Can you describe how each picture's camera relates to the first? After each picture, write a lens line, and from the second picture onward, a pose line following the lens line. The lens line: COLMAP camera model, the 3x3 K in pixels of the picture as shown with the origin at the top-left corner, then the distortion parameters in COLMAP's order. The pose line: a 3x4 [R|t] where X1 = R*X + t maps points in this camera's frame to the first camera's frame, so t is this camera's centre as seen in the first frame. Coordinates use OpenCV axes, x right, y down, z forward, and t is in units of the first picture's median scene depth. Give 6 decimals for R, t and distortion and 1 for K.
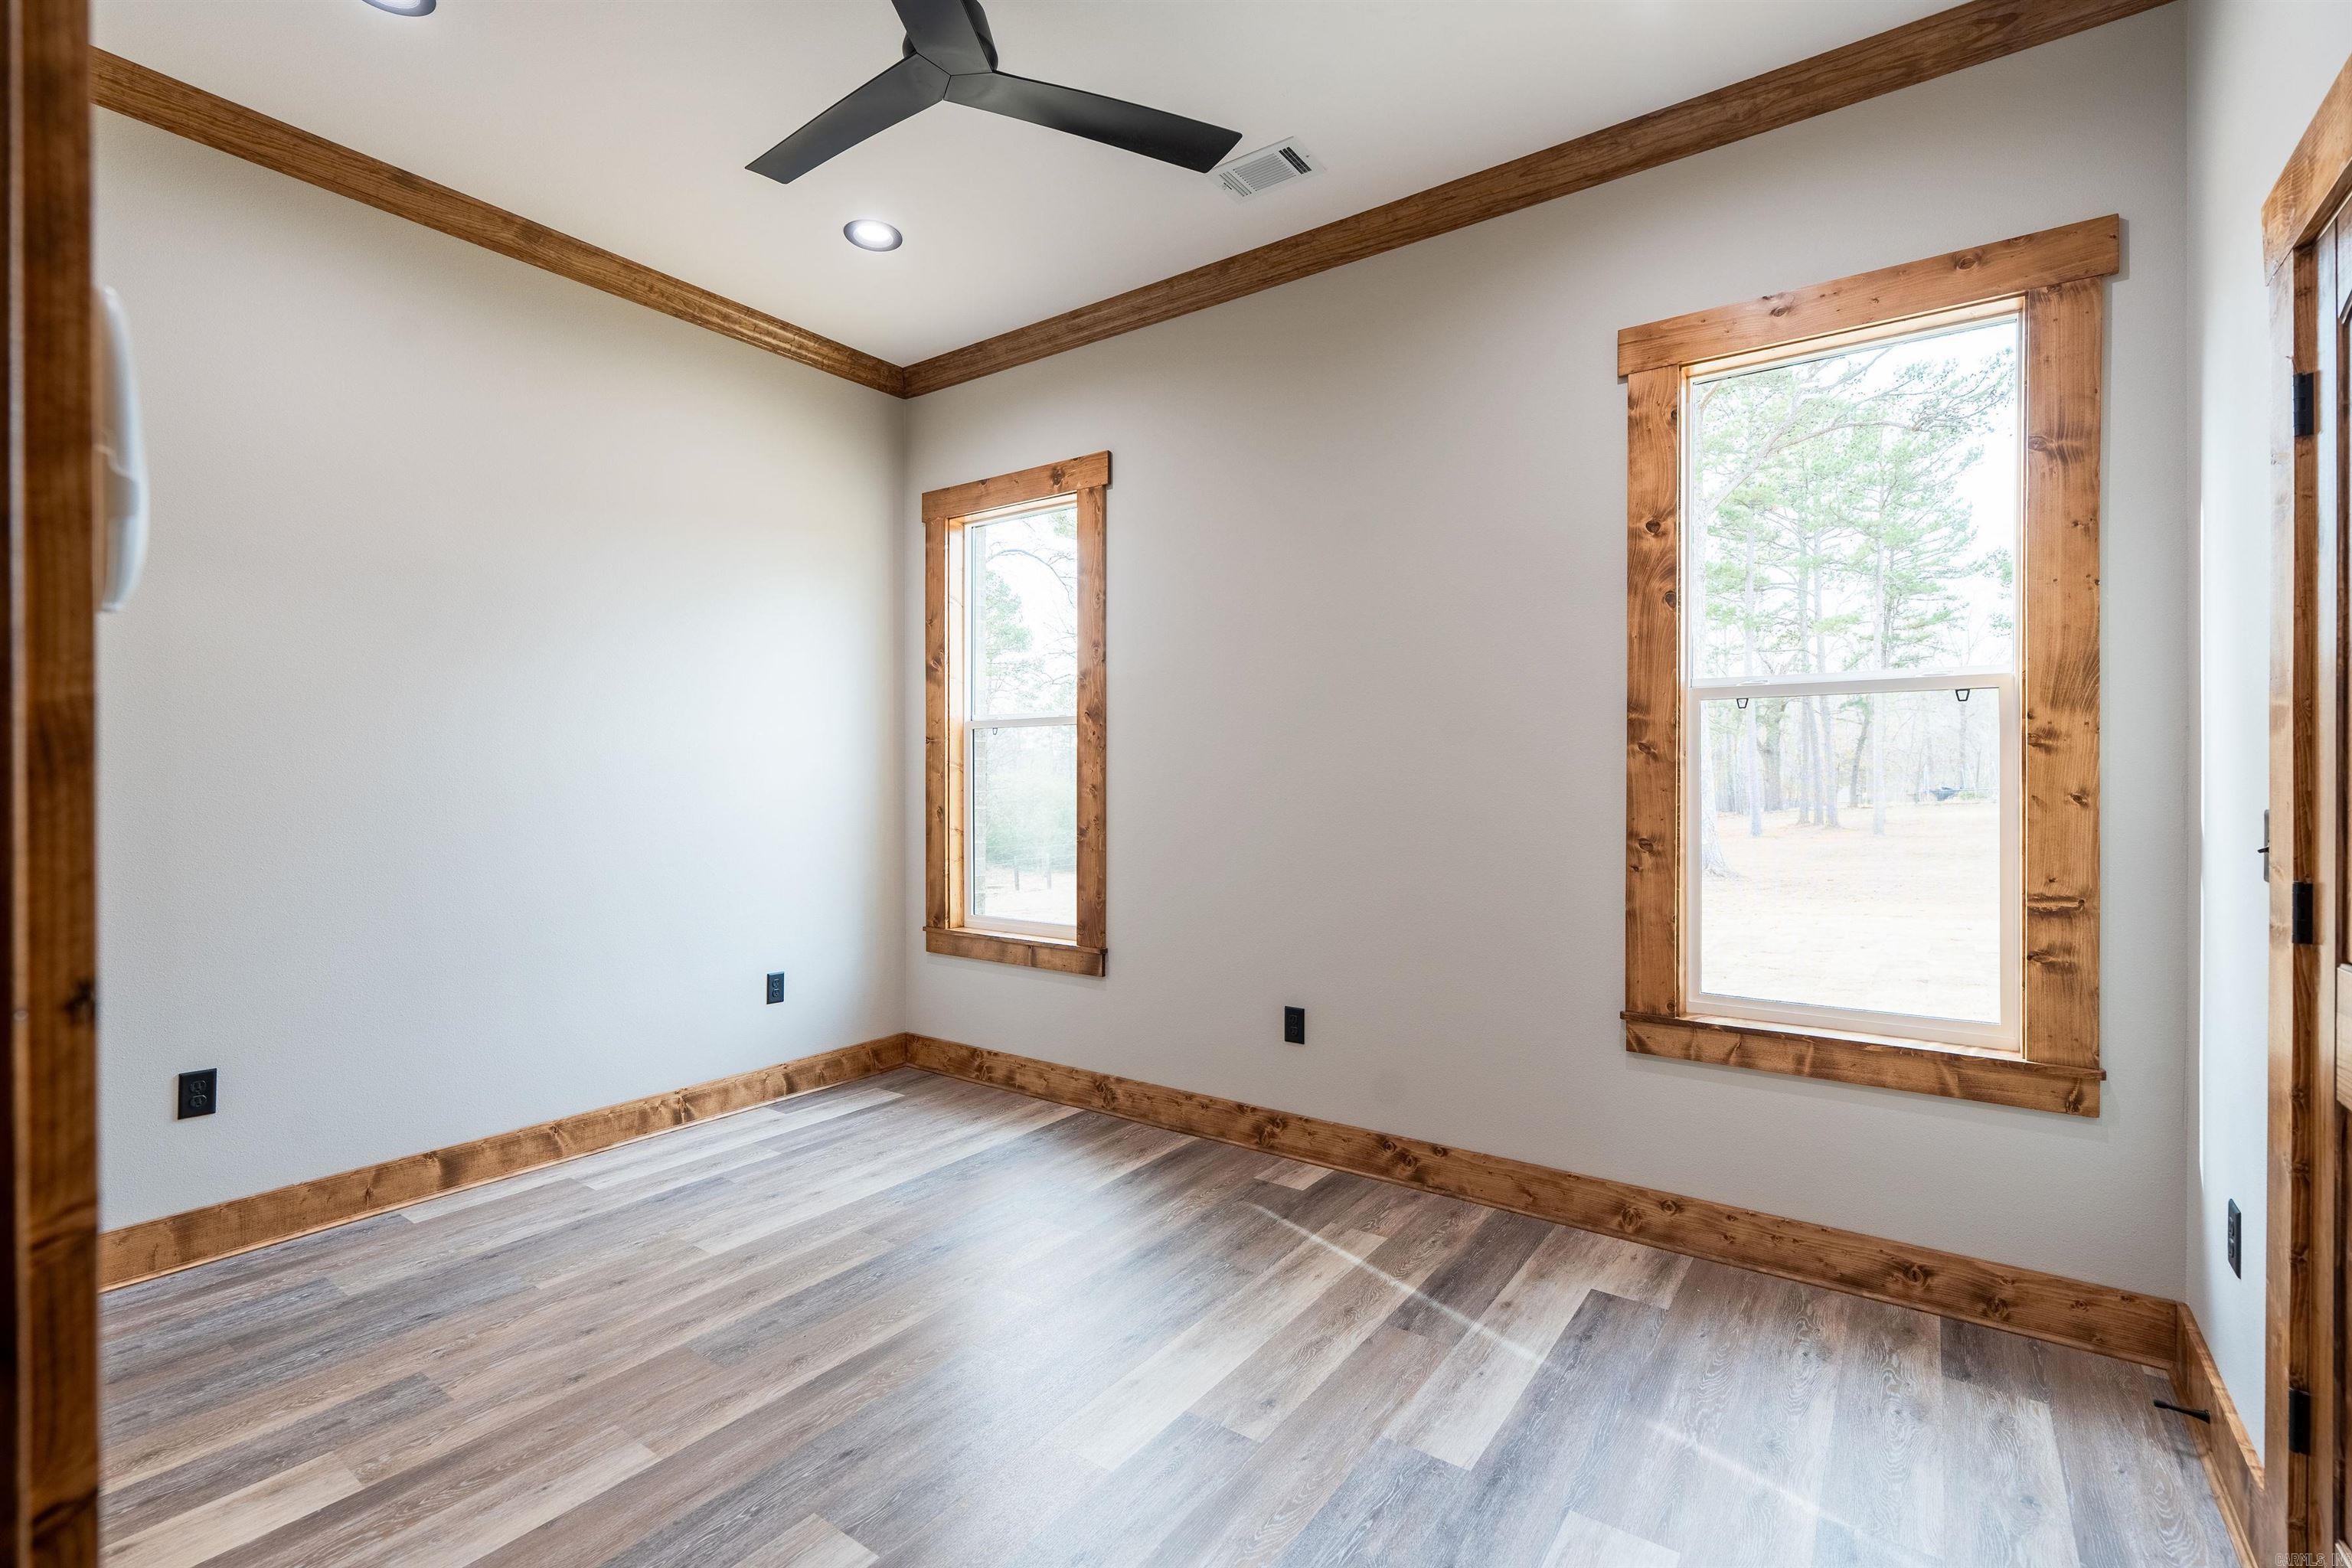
lens RADIAL K [[1051.7, 0, 1177.6], [0, 1051.7, 787.4], [0, 0, 1]] dist [-0.007701, 0.002789]
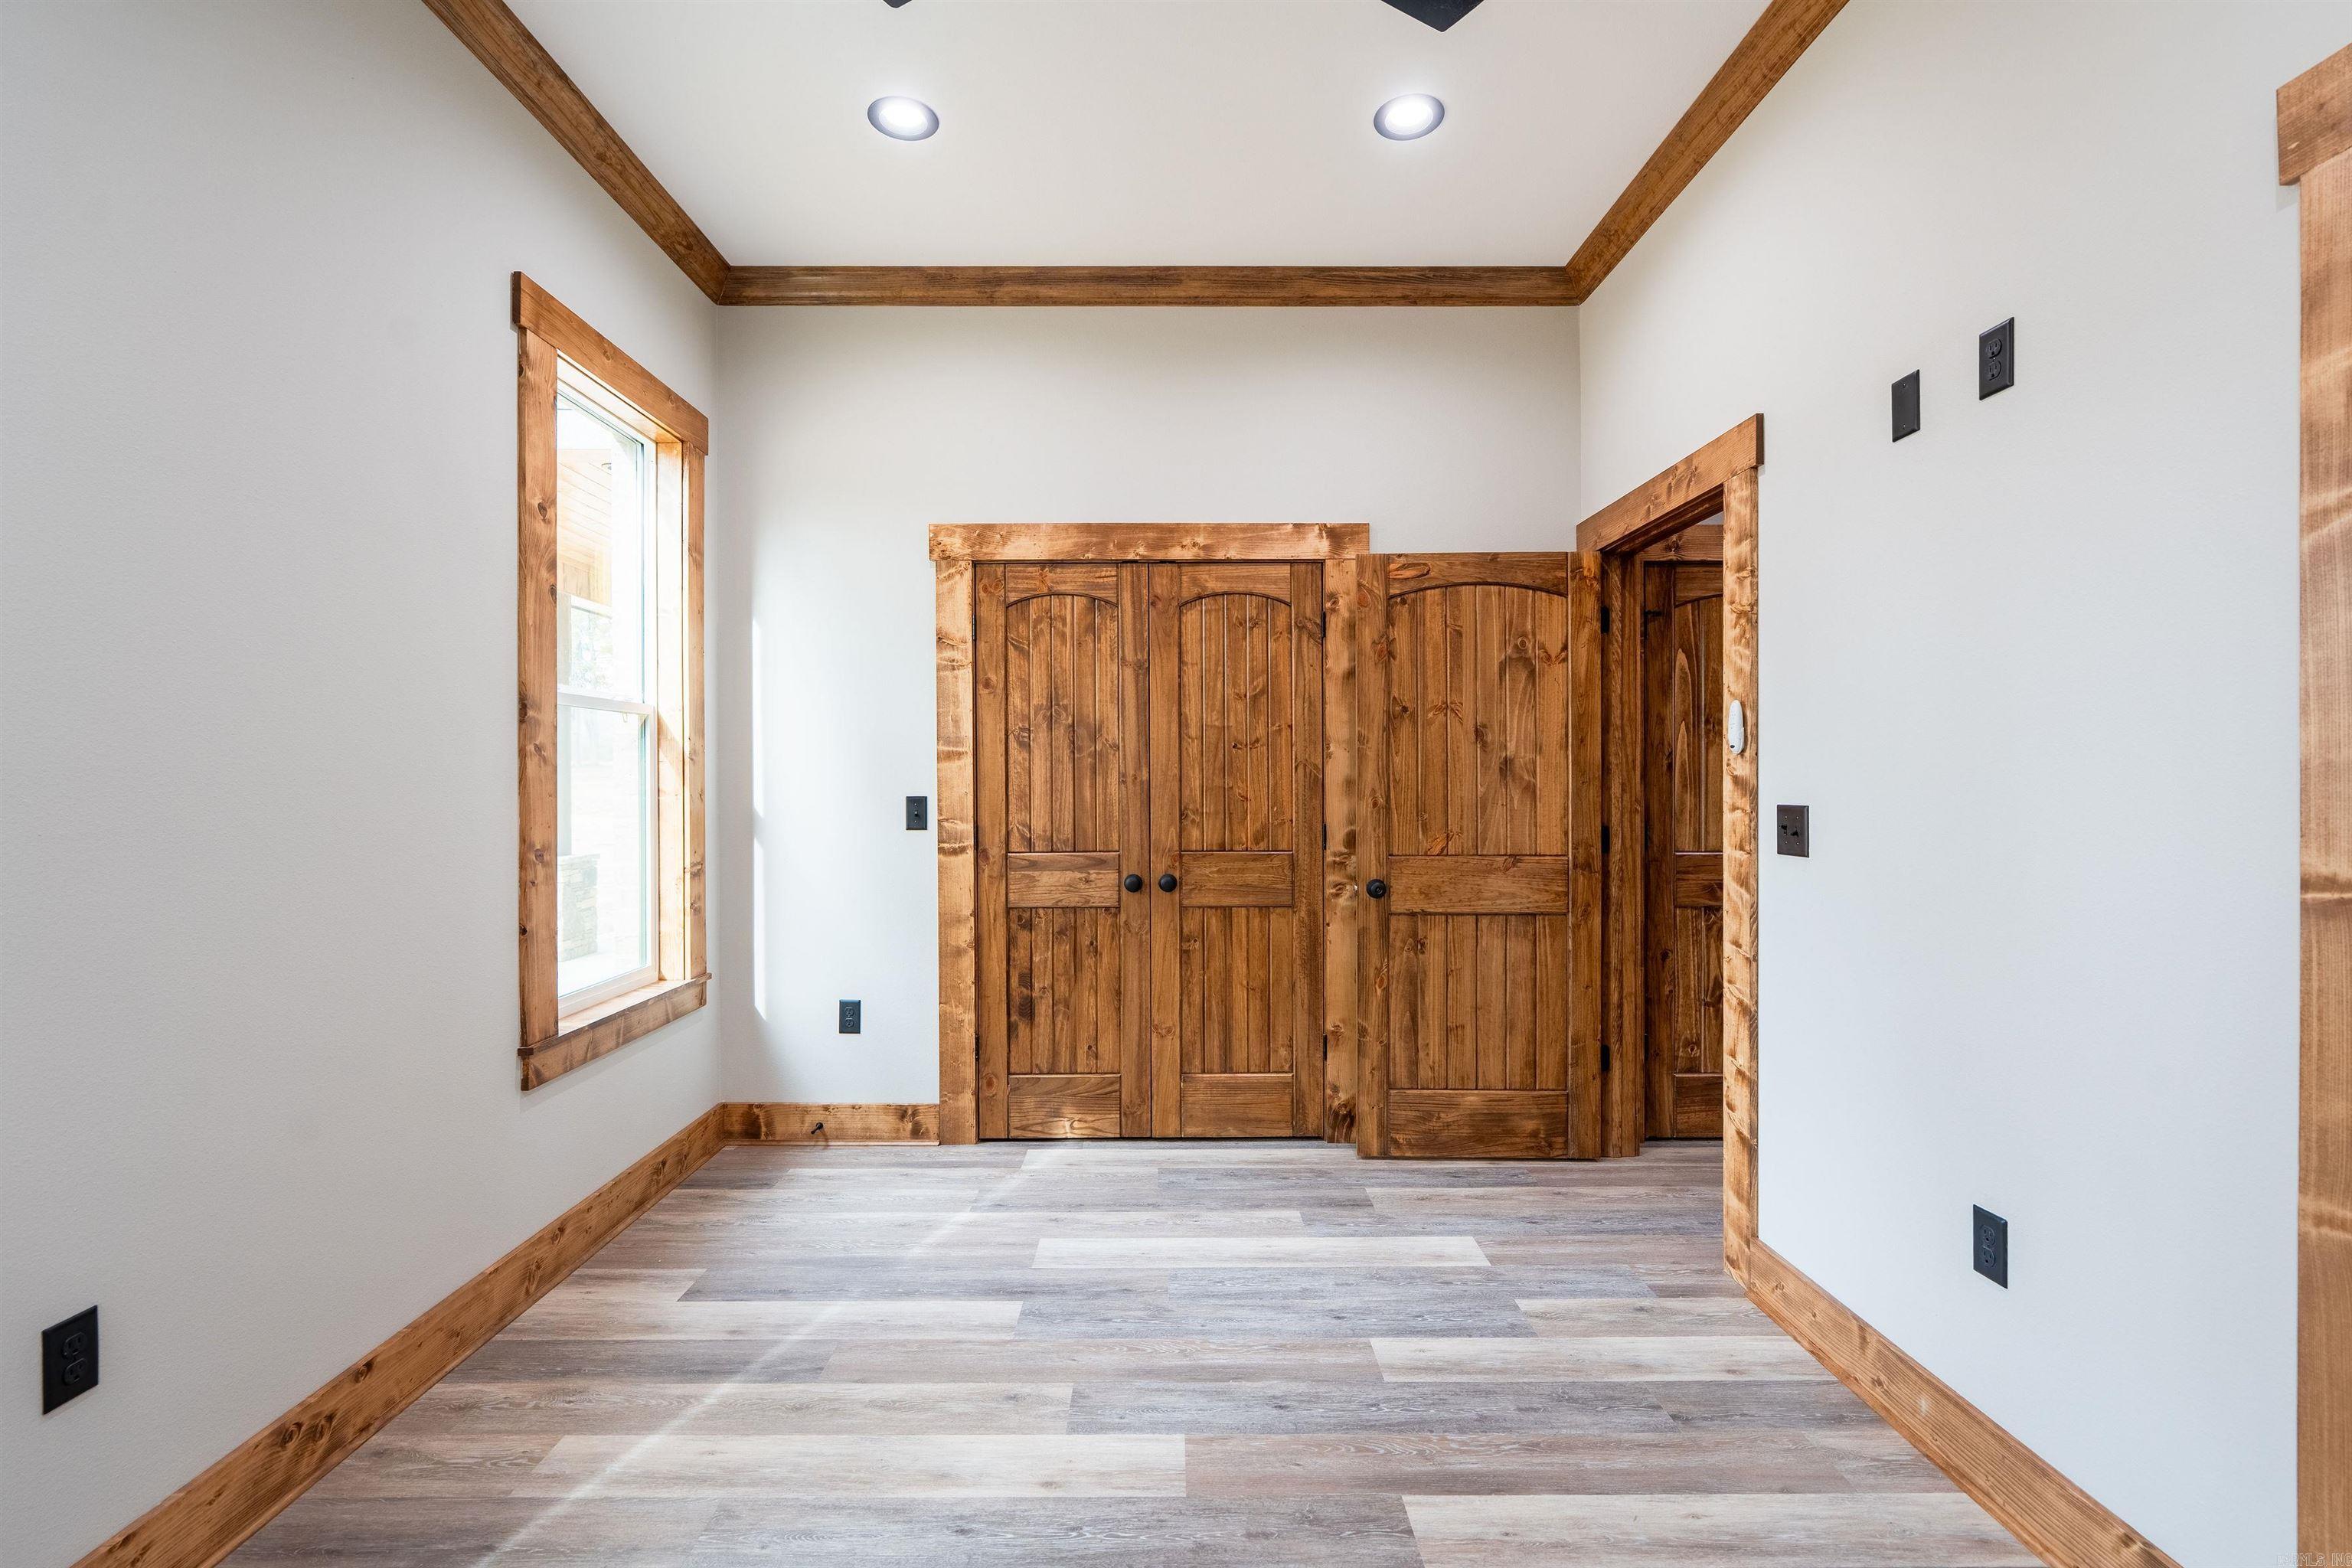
lens RADIAL K [[1051.7, 0, 1166.9], [0, 1051.7, 777.7], [0, 0, 1]] dist [-0.007701, 0.002789]
pose [[-0.586914, 0.002565, 0.809645, -0.617649], [0.003906, 0.999992, -0.000337, -0.010820], [-0.809640, 0.002964, -0.586919, 1.103100]]
